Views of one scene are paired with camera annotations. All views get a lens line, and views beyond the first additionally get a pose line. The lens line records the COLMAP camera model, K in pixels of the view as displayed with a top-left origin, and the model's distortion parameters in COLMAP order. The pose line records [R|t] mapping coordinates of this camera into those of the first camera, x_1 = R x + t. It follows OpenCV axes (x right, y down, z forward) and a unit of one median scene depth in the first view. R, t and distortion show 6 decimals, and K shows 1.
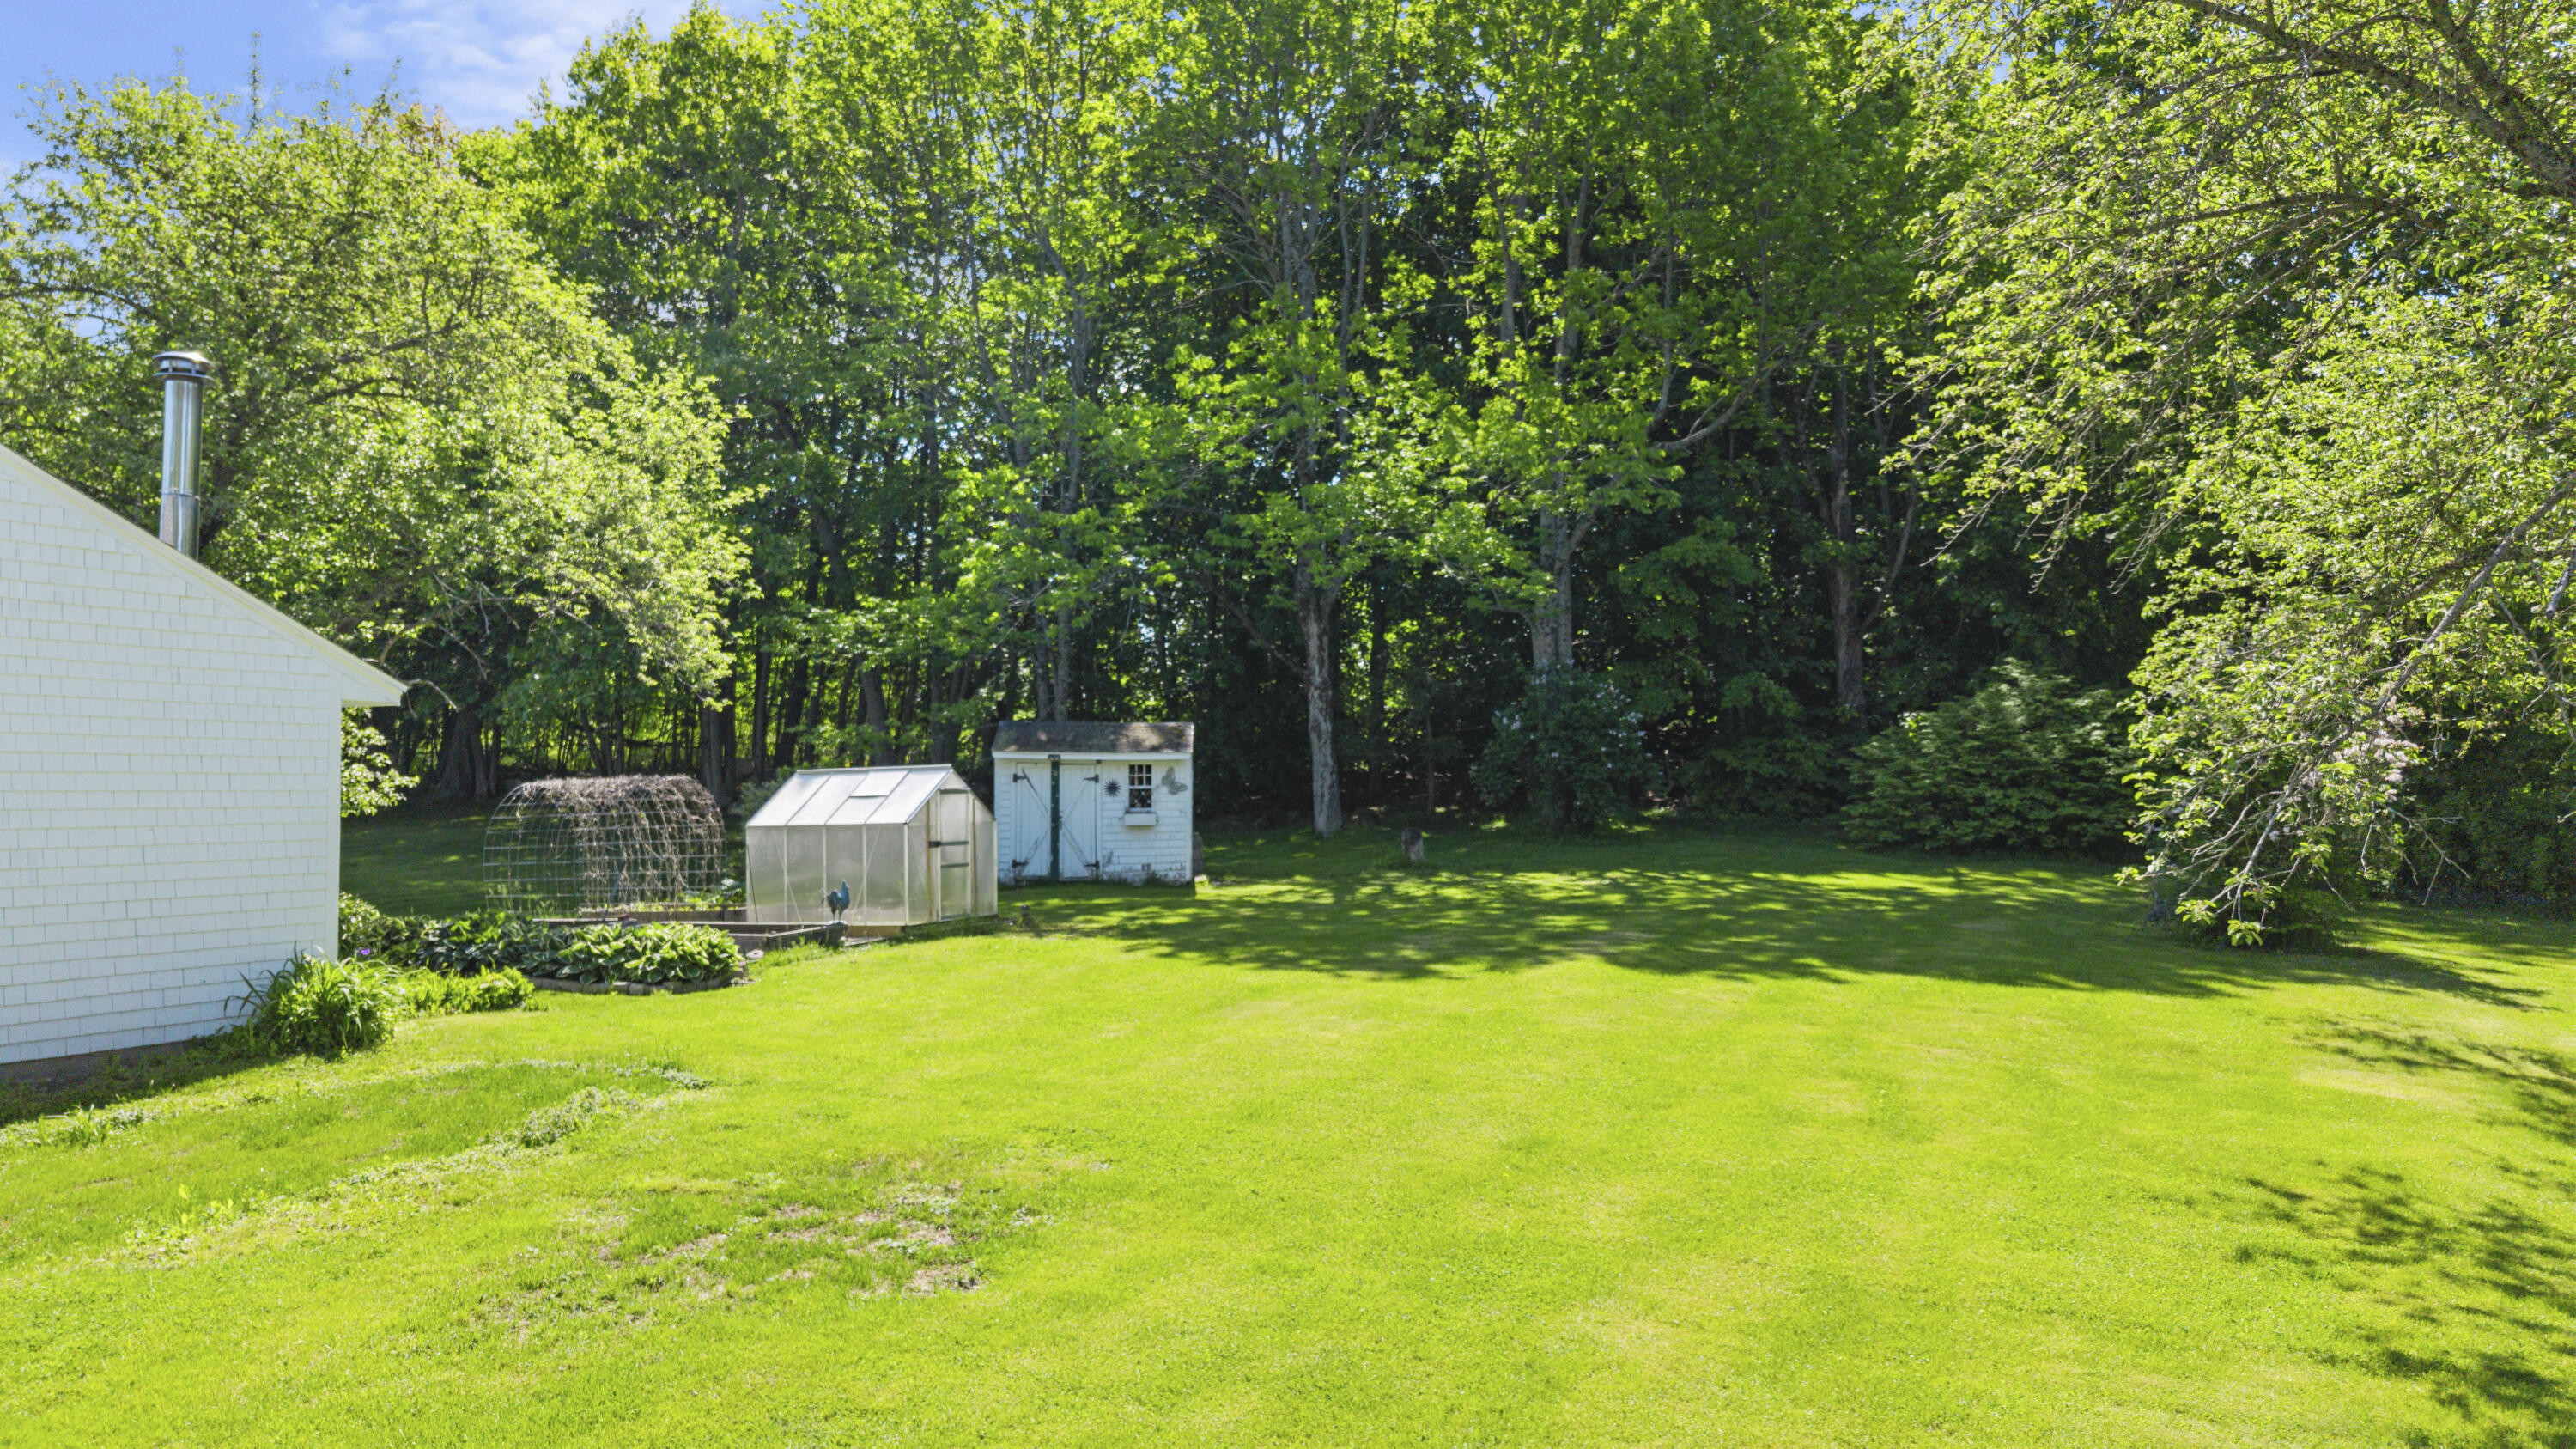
lens RADIAL K [[1732.8, 0, 1287.8], [0, 1732.8, 732.4], [0, 0, 1]] dist [0.022045, -0.023829]
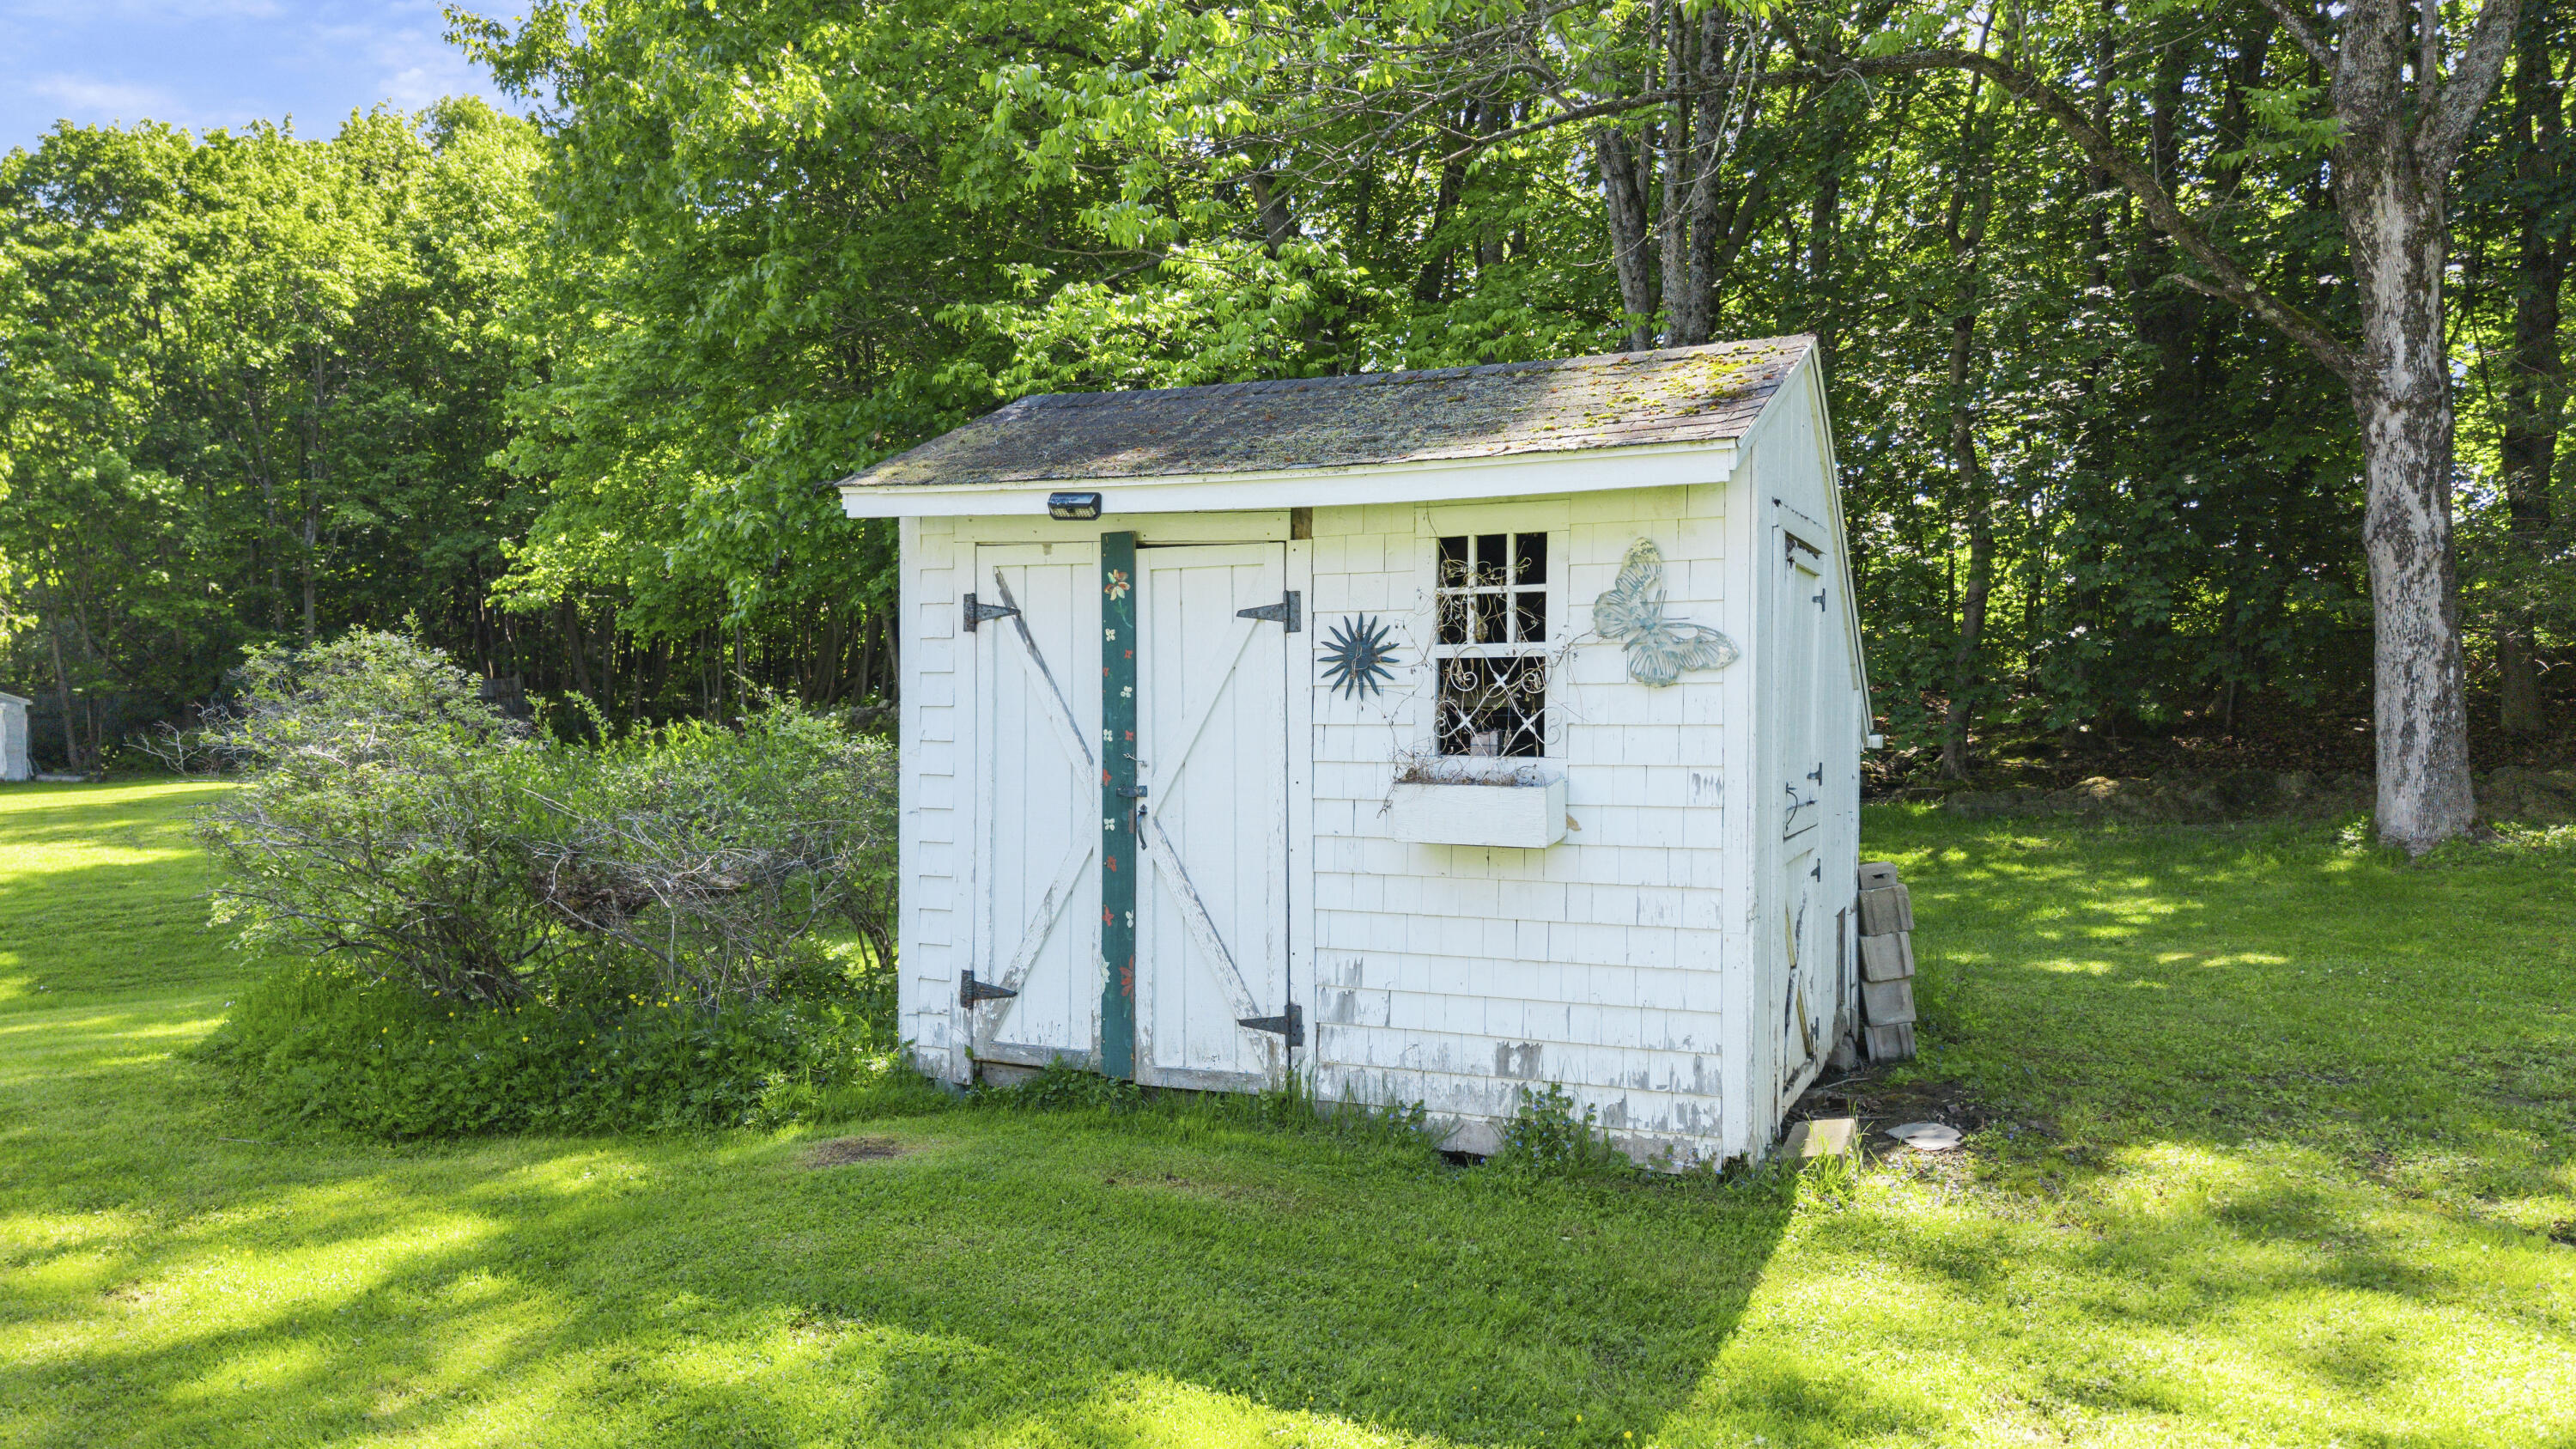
lens RADIAL K [[1732.8, 0, 1287.8], [0, 1732.8, 732.4], [0, 0, 1]] dist [0.022045, -0.023829]
pose [[0.878013, 0.017044, -0.478334, -0.012357], [-0.001013, 0.999430, 0.033751, 0.034275], [0.478636, -0.029149, 0.877529, 0.819375]]
